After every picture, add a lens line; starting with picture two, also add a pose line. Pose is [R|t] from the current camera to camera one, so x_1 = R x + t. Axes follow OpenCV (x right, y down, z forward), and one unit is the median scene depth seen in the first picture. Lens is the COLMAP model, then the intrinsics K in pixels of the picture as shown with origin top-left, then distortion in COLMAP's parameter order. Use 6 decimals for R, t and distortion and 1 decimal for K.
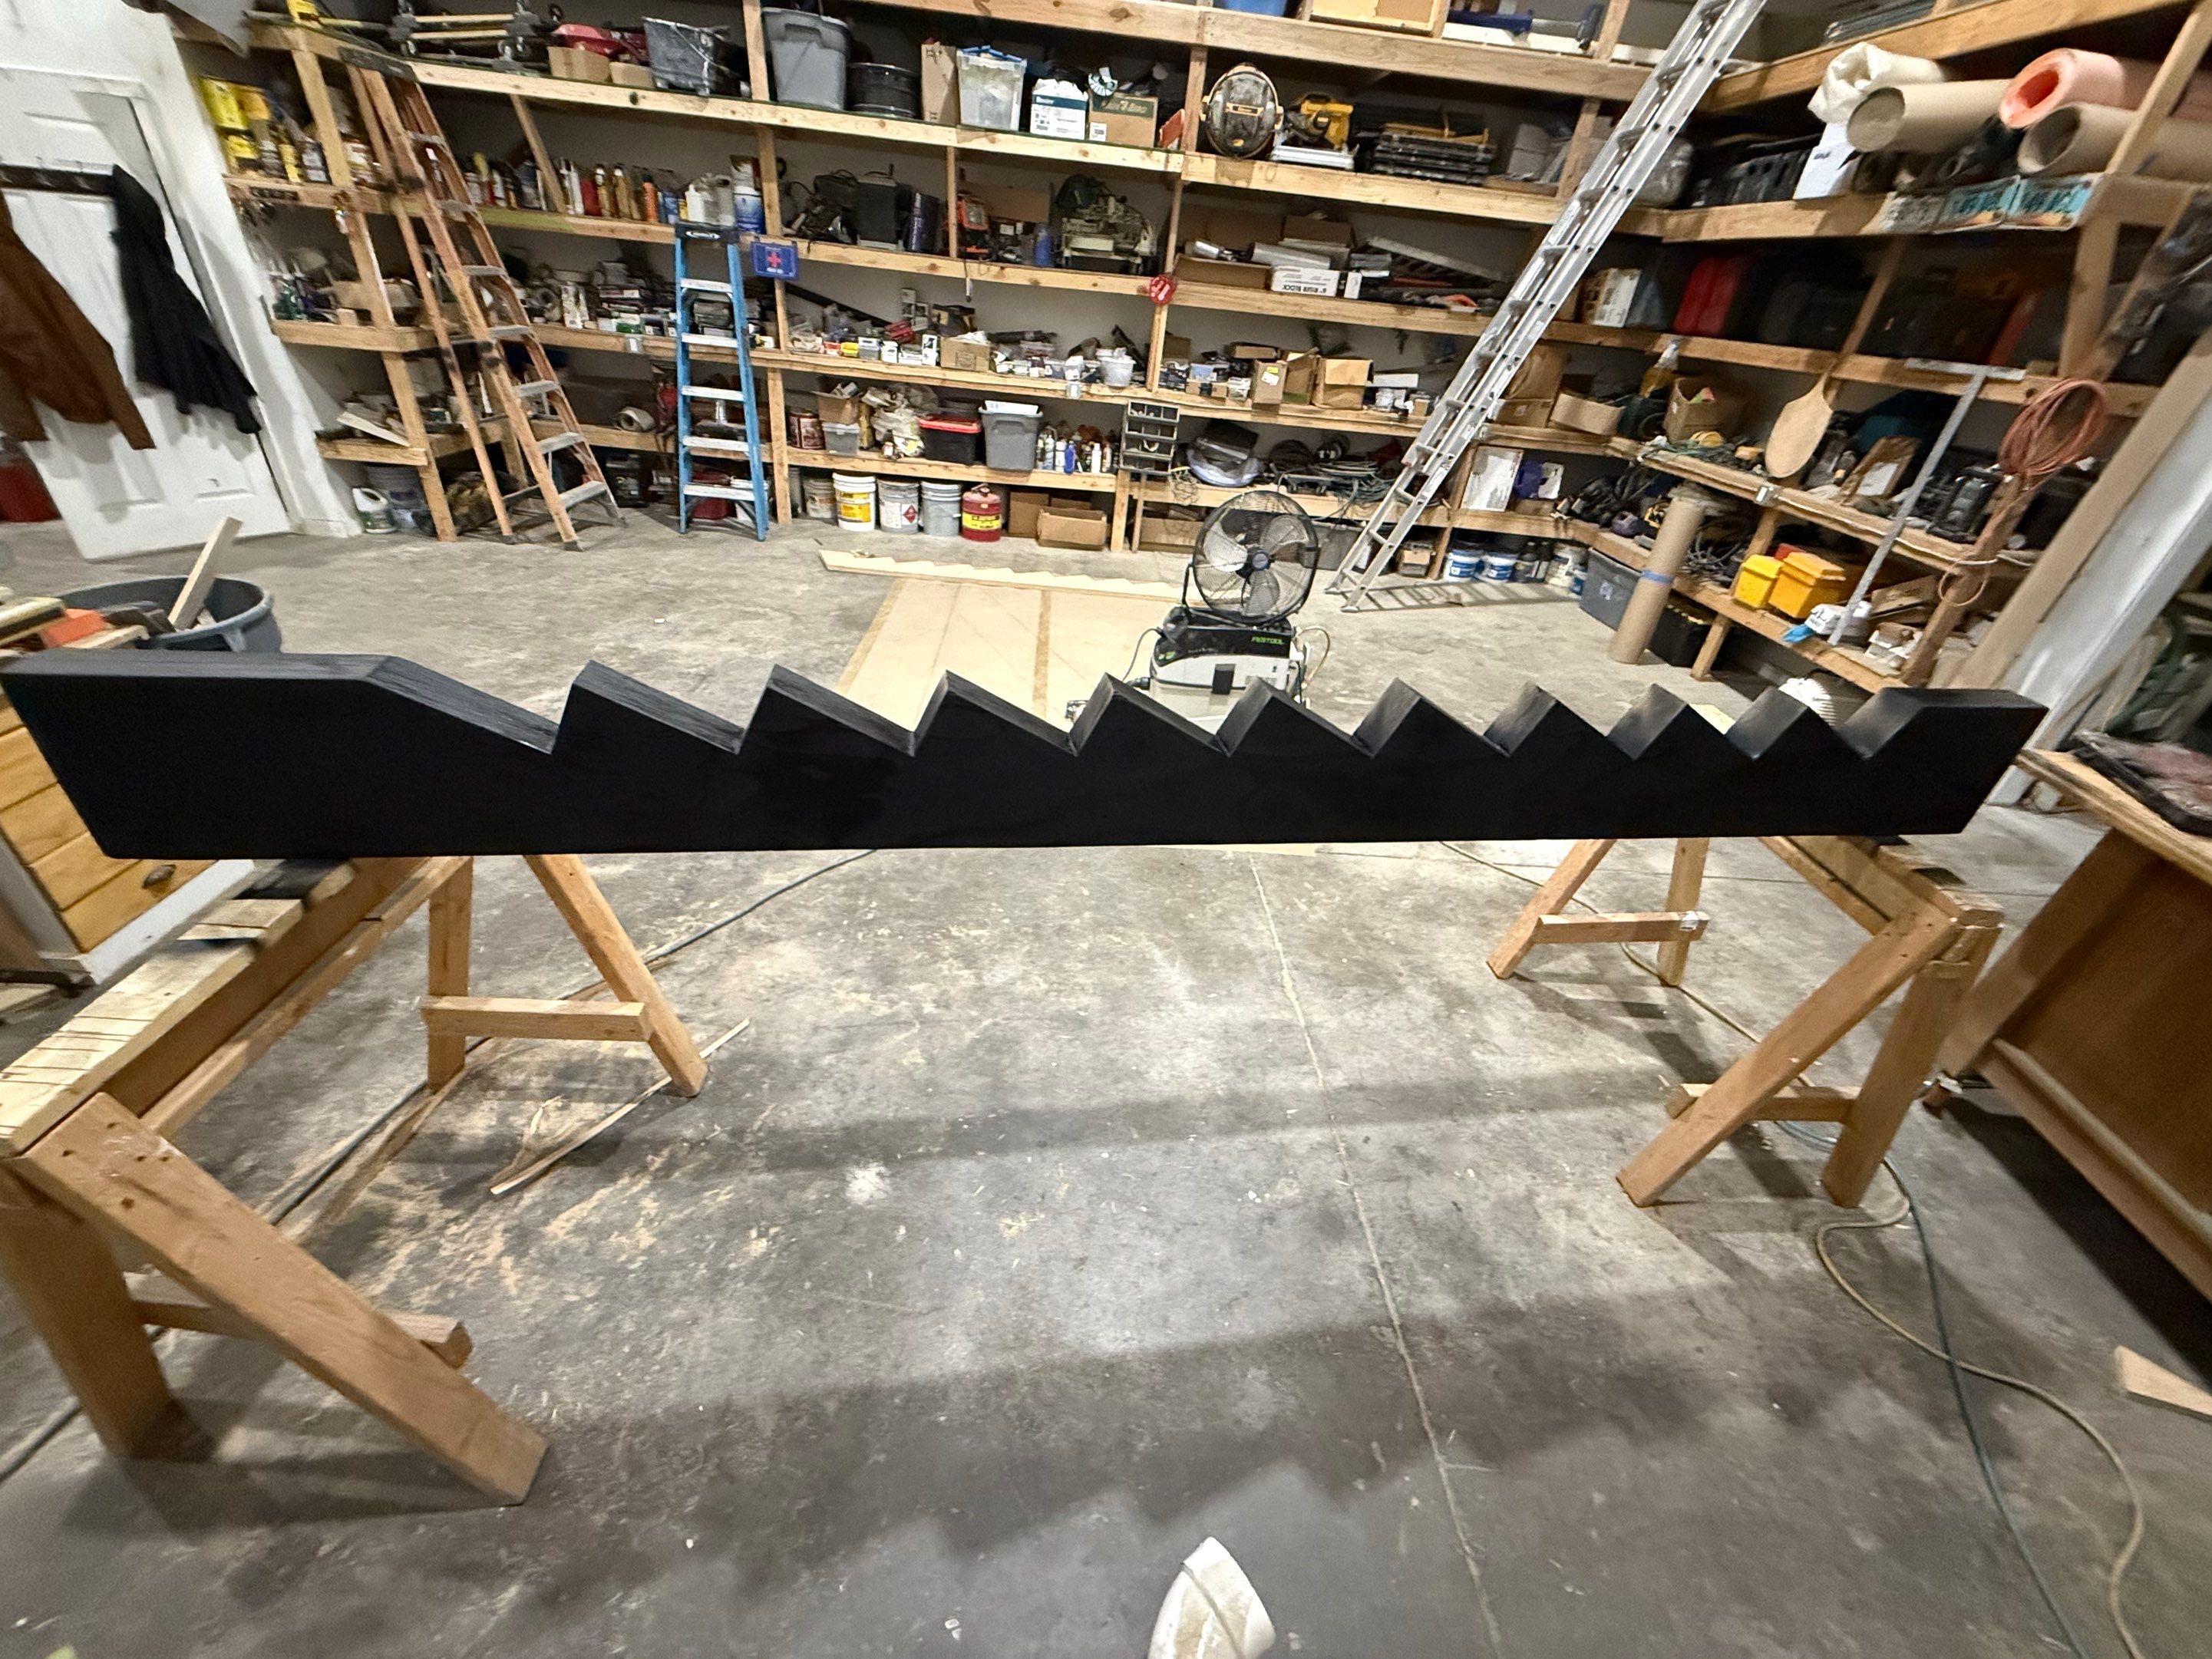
lens RADIAL K [[866.3, 0, 1113.8], [0, 866.3, 822.1], [0, 0, 1]] dist [-0.000556, 0.000322]
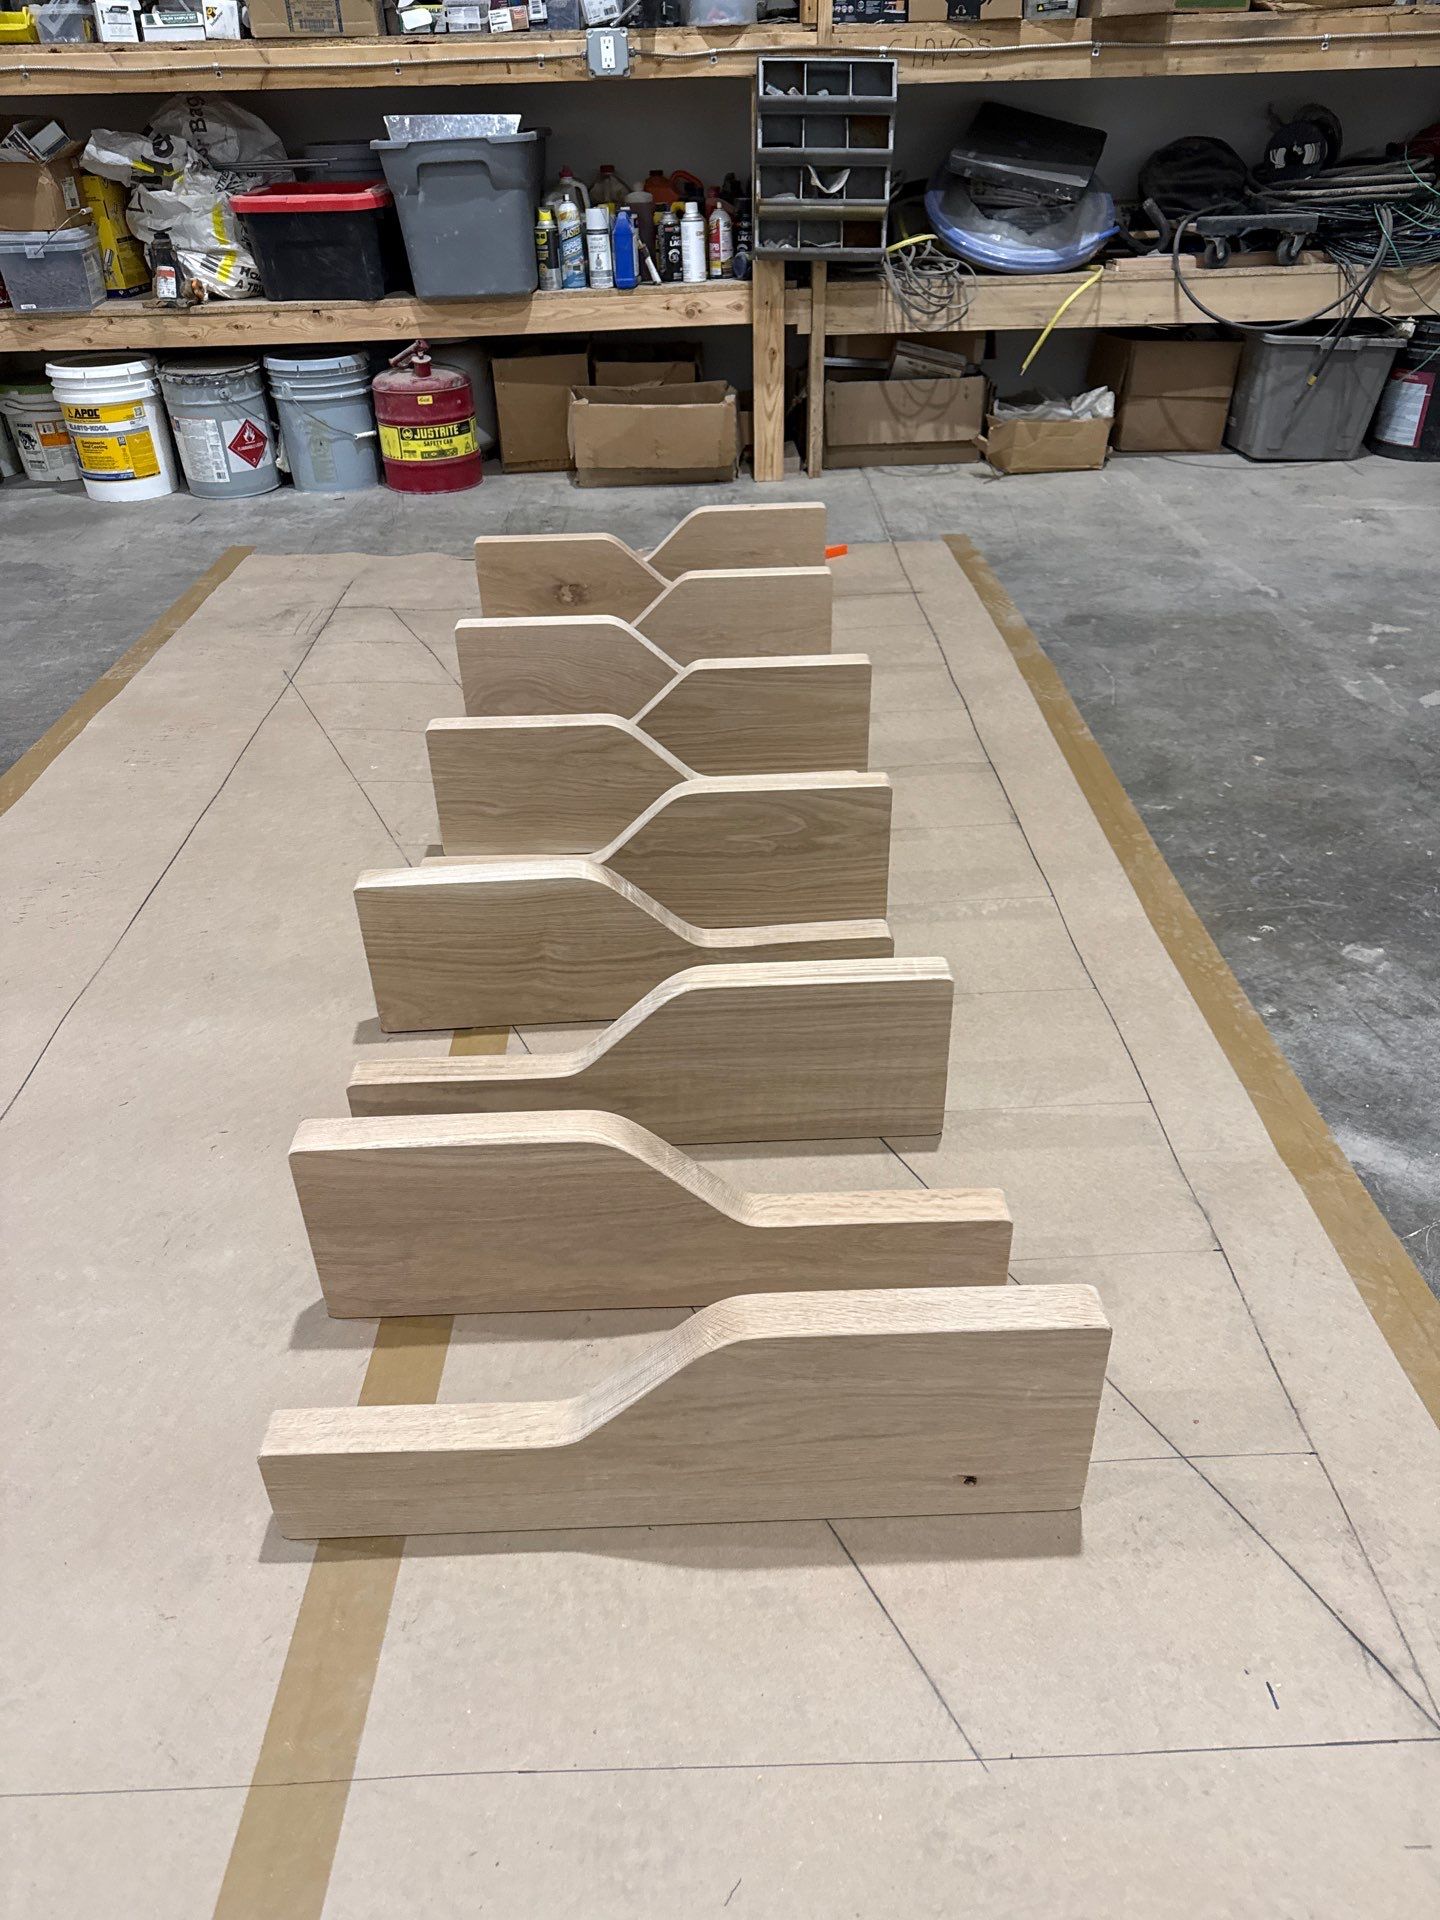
lens RADIAL K [[1381.6, 0, 723.1], [0, 1381.6, 961.8], [0, 0, 1]] dist [0.011225, -0.008081]
pose [[0.992347, -0.089681, -0.084878, 0.017151], [0.090158, 0.995926, 0.001796, -0.098356], [0.084371, -0.009434, 0.996390, 0.379550]]
